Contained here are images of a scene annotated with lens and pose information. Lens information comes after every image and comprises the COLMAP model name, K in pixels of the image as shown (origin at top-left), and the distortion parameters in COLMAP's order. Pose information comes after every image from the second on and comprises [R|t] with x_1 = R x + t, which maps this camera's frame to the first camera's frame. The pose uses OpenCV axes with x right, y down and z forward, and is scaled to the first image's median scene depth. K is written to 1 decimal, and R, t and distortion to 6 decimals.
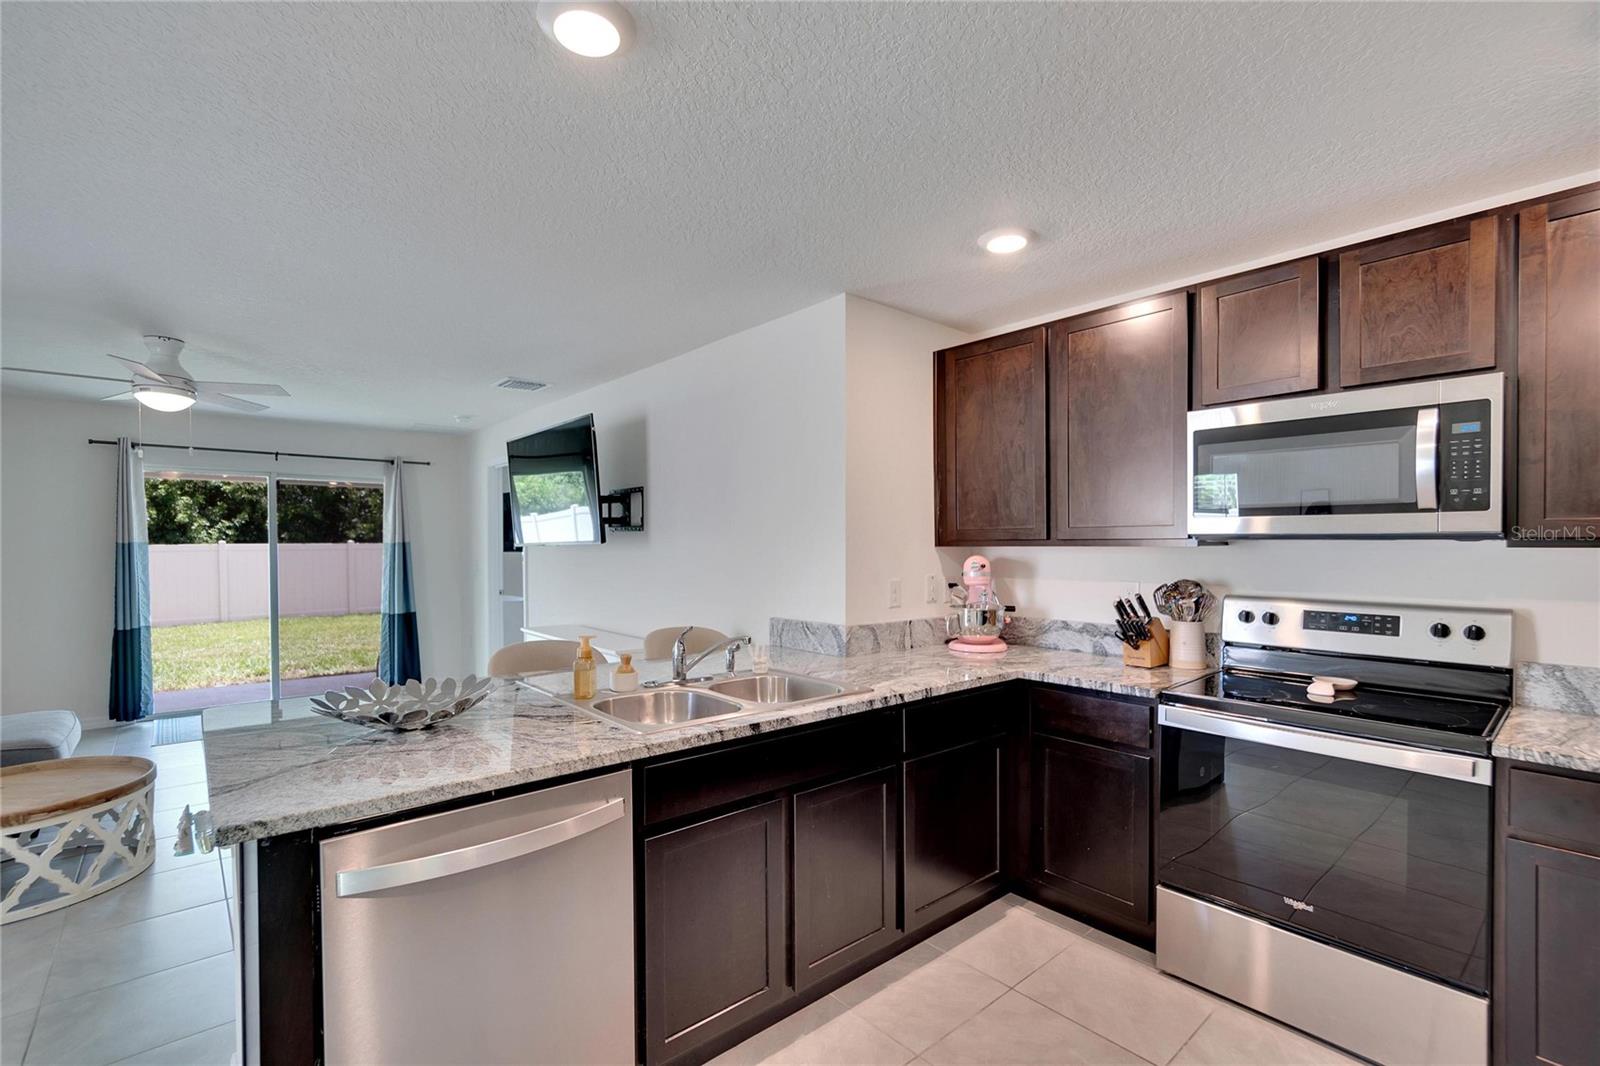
lens RADIAL K [[722.3, 0, 789.4], [0, 722.3, 560.3], [0, 0, 1]] dist [0.007244, -0.000725]
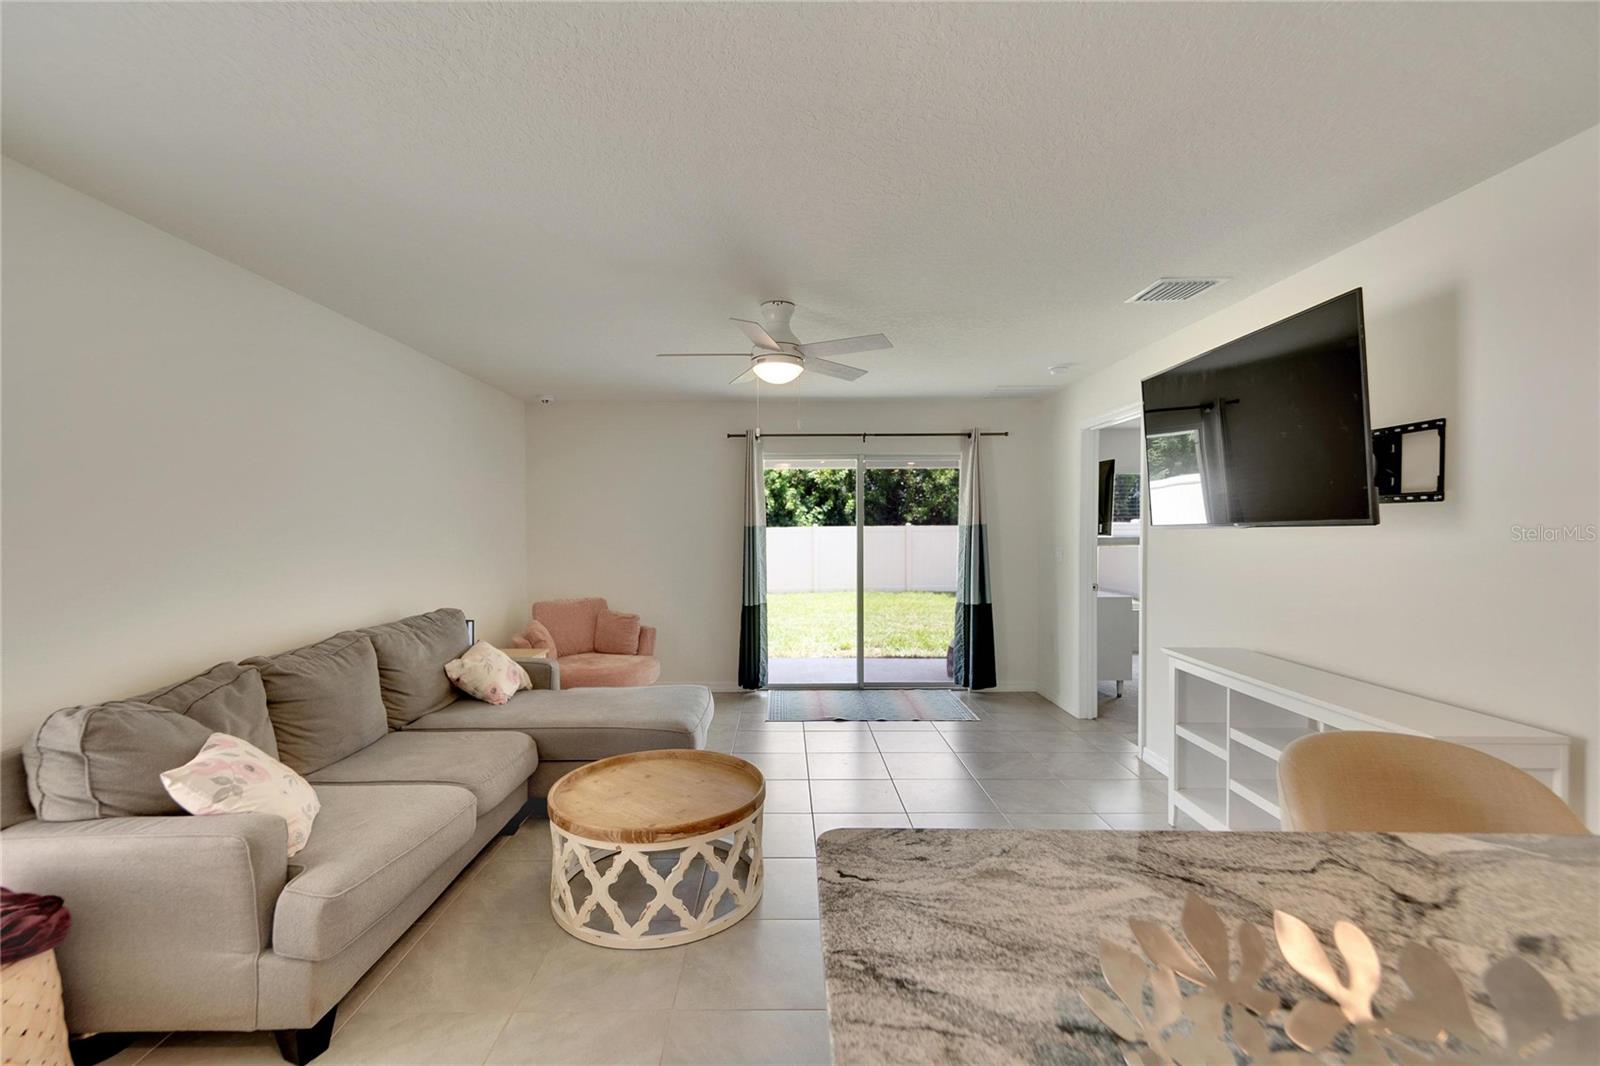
lens RADIAL K [[722.3, 0, 786.6], [0, 722.3, 539.6], [0, 0, 1]] dist [0.007244, -0.000725]
pose [[0.764347, 0.007994, -0.644756, -0.141203], [-0.010070, 0.999949, 0.000460, -0.004346], [0.644726, 0.006141, 0.764389, 0.168104]]
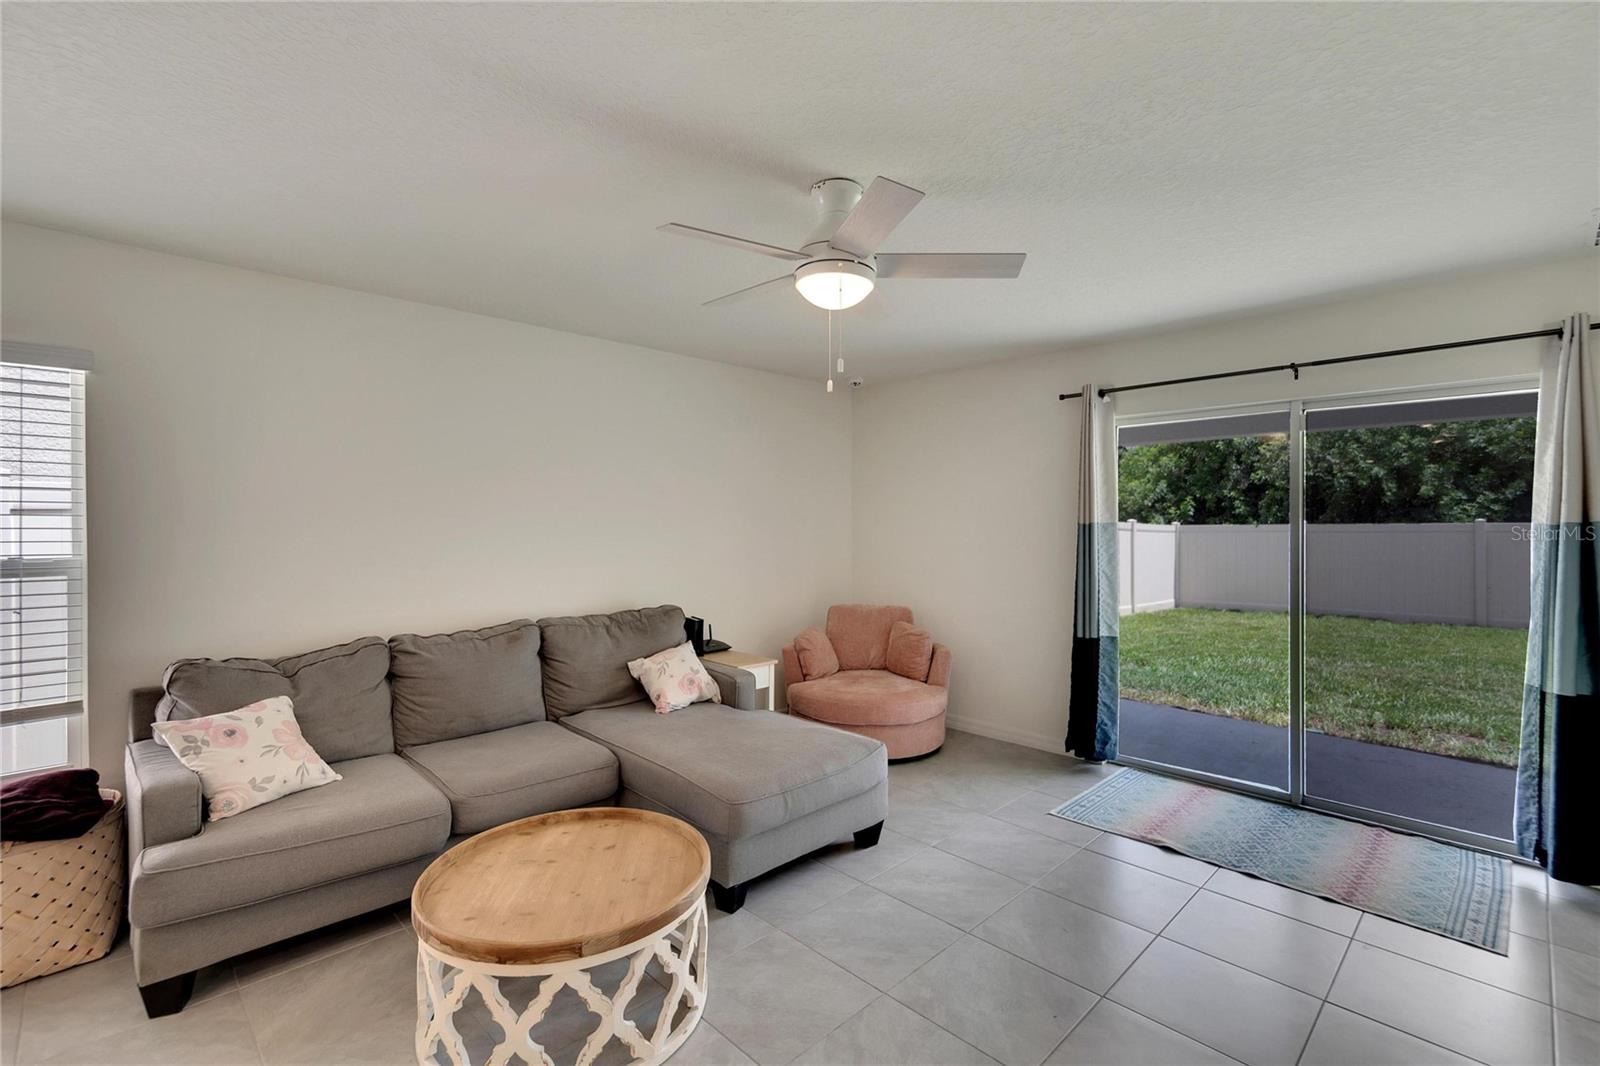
lens RADIAL K [[722.3, 0, 754.7], [0, 722.3, 523.8], [0, 0, 1]] dist [0.007244, -0.000725]
pose [[0.047512, 0.002659, -0.998867, -0.144853], [-0.022046, 0.999756, 0.001613, -0.014229], [0.998627, 0.021944, 0.047559, 0.506905]]
